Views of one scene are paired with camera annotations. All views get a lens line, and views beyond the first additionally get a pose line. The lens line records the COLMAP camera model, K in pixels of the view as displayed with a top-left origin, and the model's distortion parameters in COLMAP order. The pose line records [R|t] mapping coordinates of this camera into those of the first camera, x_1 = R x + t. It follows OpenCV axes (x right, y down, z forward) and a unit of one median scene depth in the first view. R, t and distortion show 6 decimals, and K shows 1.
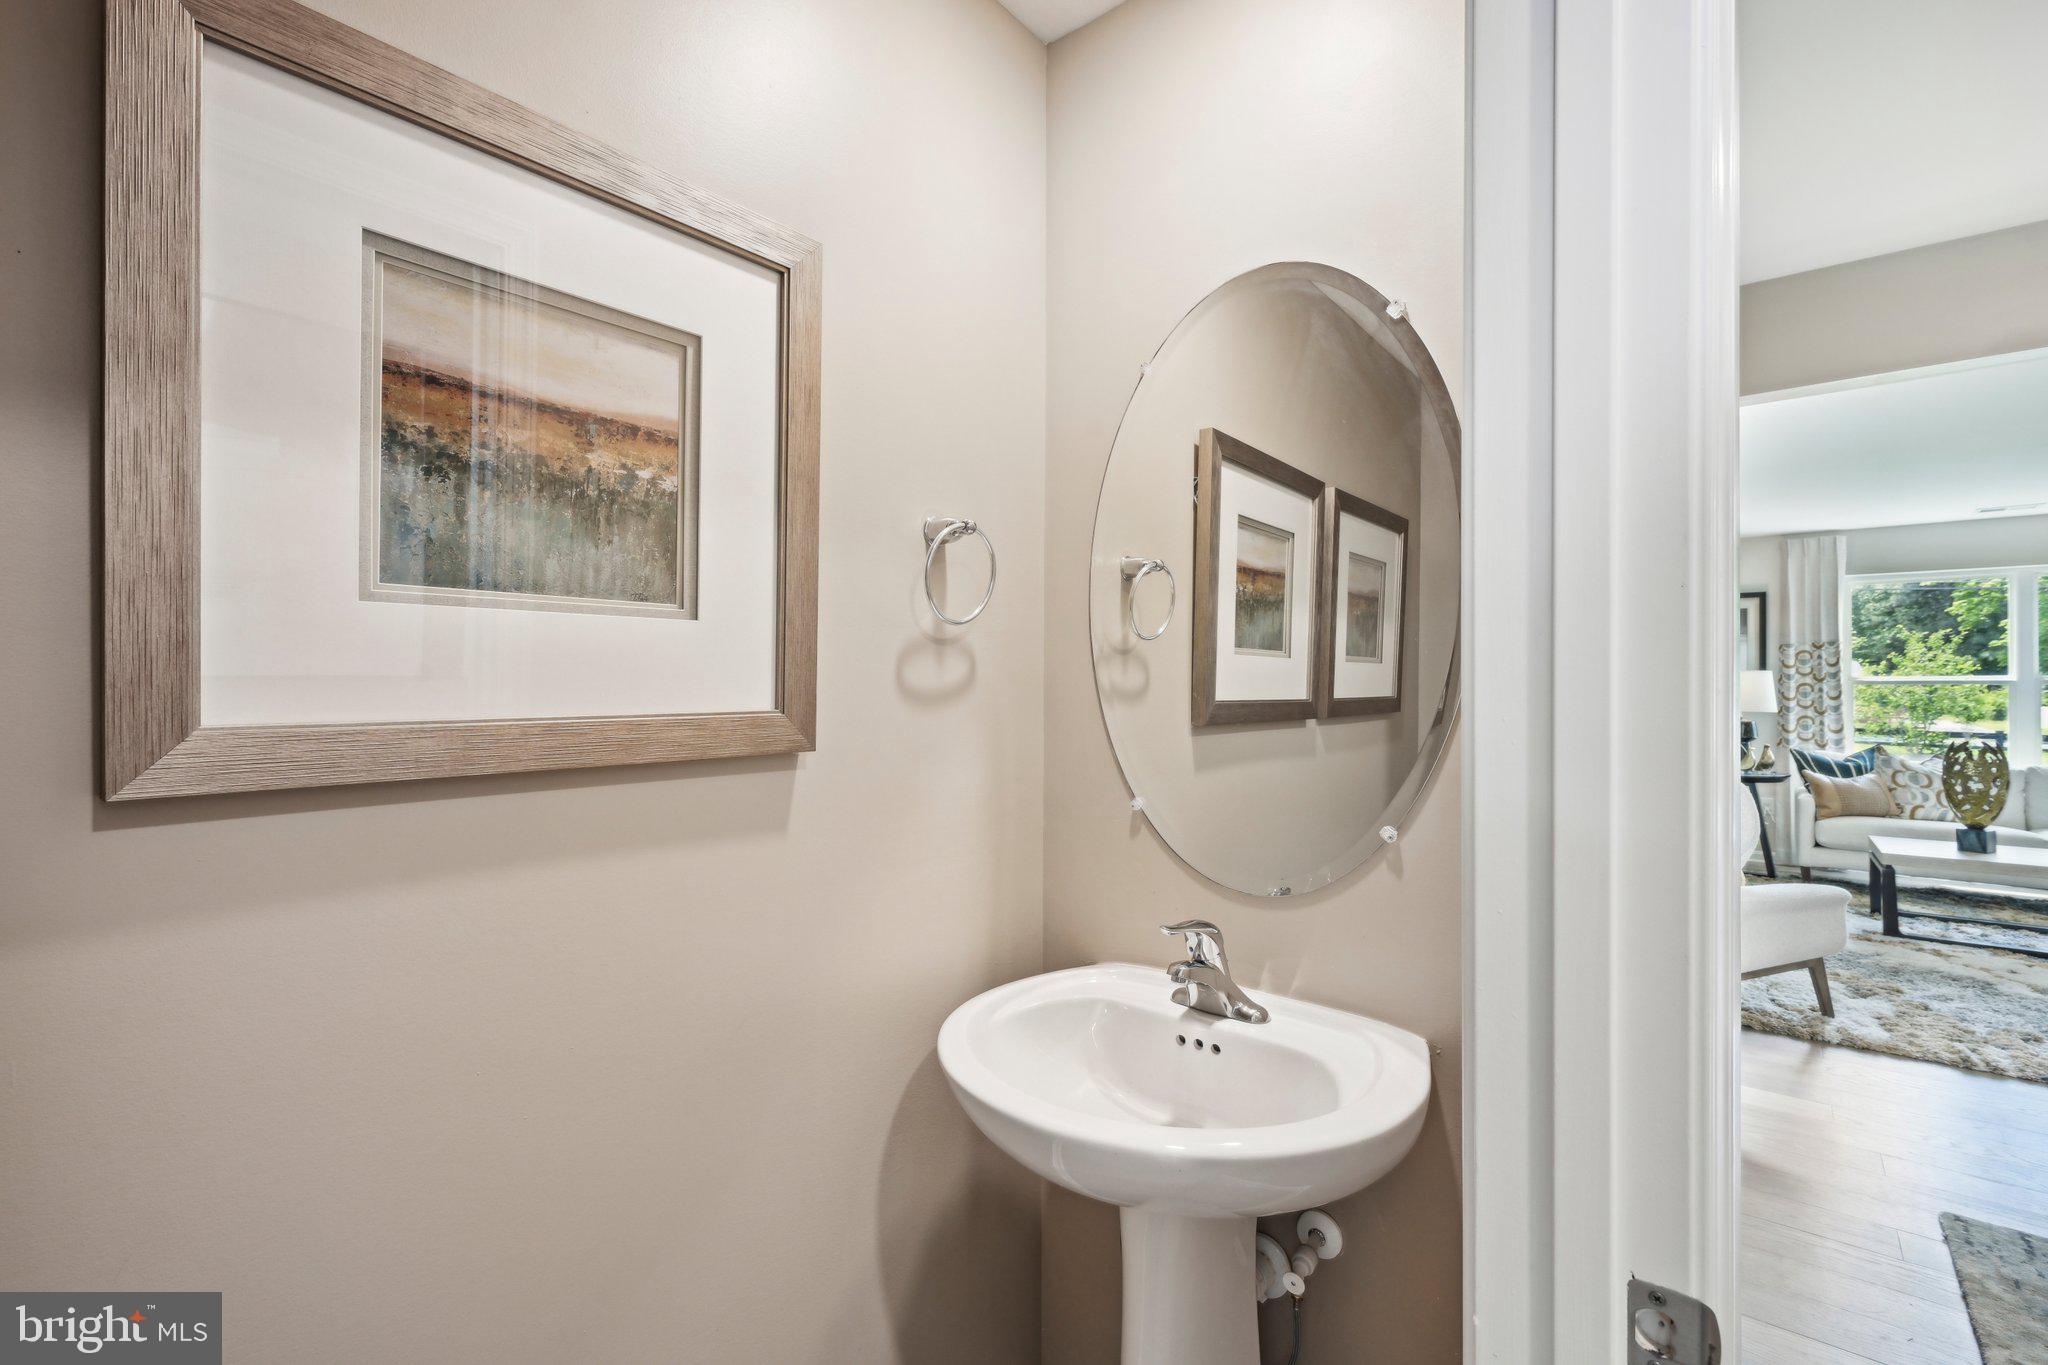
lens RADIAL K [[909.3, 0, 1022.6], [0, 909.3, 683.6], [0, 0, 1]] dist [-0.003929, 0.000454]
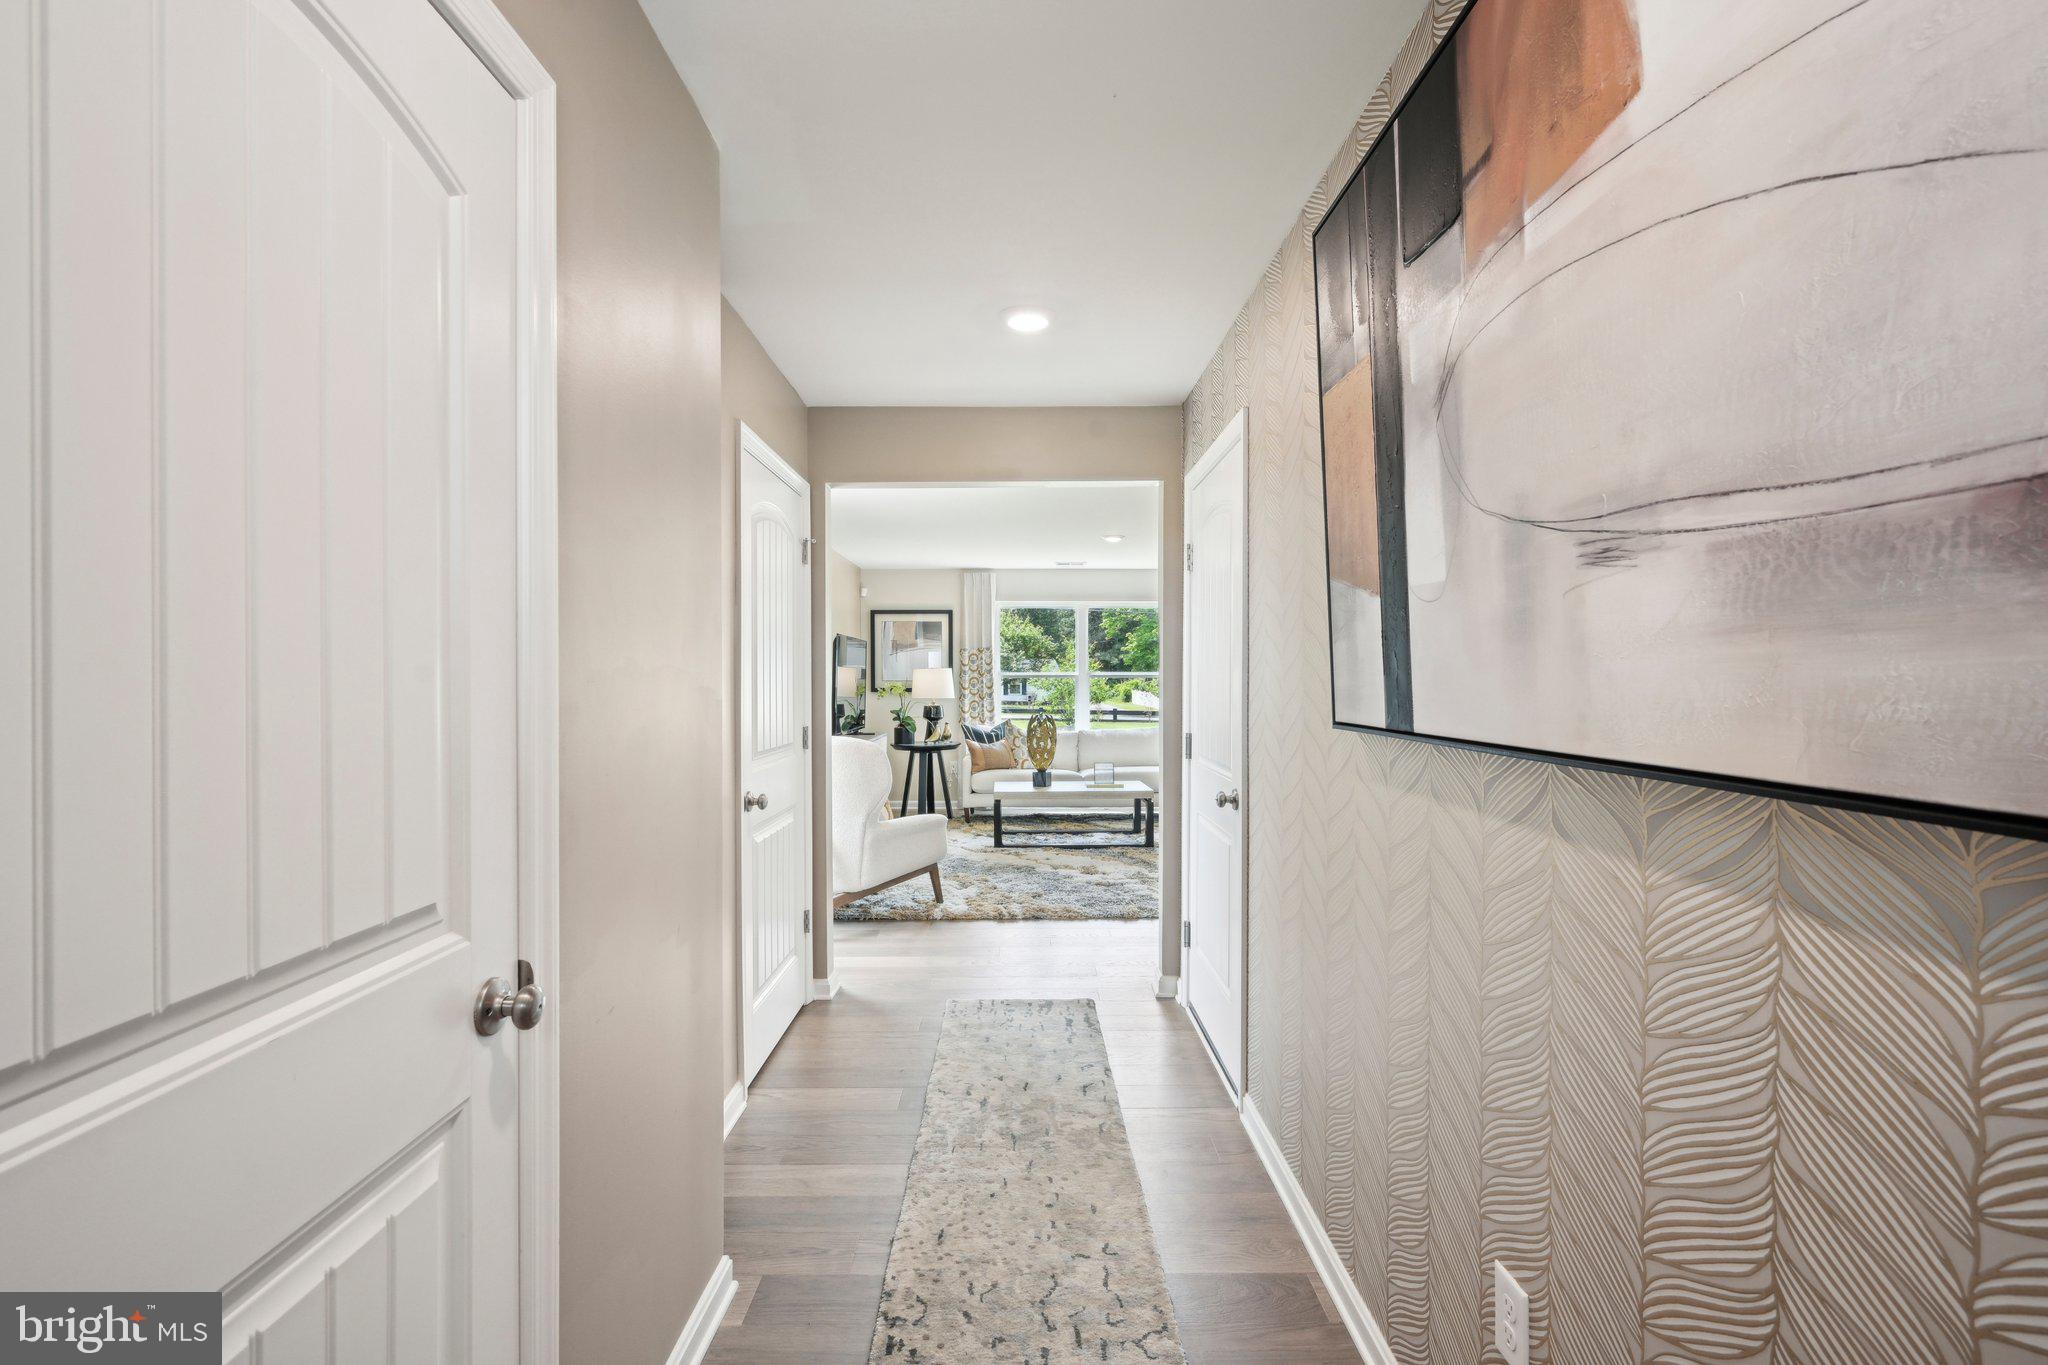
lens RADIAL K [[909.3, 0, 1025.2], [0, 909.3, 677.2], [0, 0, 1]] dist [-0.003929, 0.000454]
pose [[0.759230, -0.002129, 0.650819, 0.019636], [0.002310, 0.999997, 0.000578, -0.001079], [-0.650819, 0.001065, 0.759232, -0.138243]]
